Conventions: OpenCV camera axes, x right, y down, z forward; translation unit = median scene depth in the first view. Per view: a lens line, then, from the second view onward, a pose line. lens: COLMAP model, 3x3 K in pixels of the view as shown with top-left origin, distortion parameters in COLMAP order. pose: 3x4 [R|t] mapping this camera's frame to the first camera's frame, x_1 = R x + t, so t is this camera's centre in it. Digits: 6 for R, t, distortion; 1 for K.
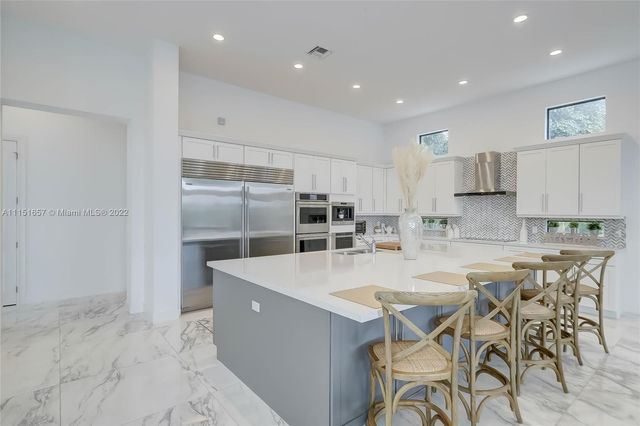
lens RADIAL K [[310.0, 0, 322.9], [0, 310.0, 212.2], [0, 0, 1]] dist [-0.023641, -0.000128]
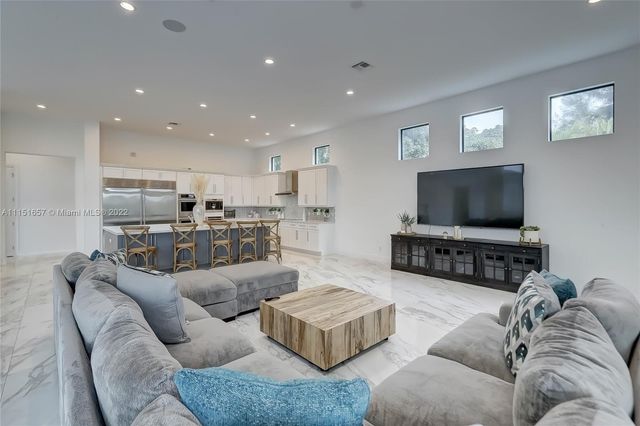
lens RADIAL K [[293.9, 0, 316.6], [0, 293.9, 208.6], [0, 0, 1]] dist [0.004690, 0.000297]
pose [[0.998975, -0.007922, 0.044562, 0.593236], [0.007281, 0.999868, 0.014525, 0.002585], [-0.044671, -0.014186, 0.998901, -0.688299]]
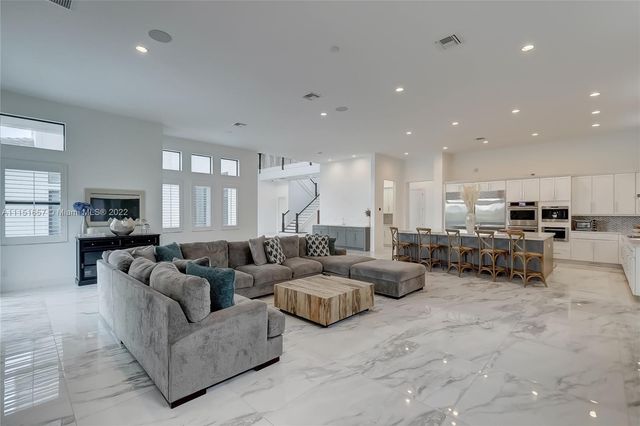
lens RADIAL K [[293.9, 0, 325.5], [0, 293.9, 211.3], [0, 0, 1]] dist [0.004690, 0.000297]
pose [[0.116047, -0.008166, -0.993210, 1.383034], [-0.000976, 0.999965, -0.008336, 0.004670], [0.993243, 0.001937, 0.116035, -0.227065]]
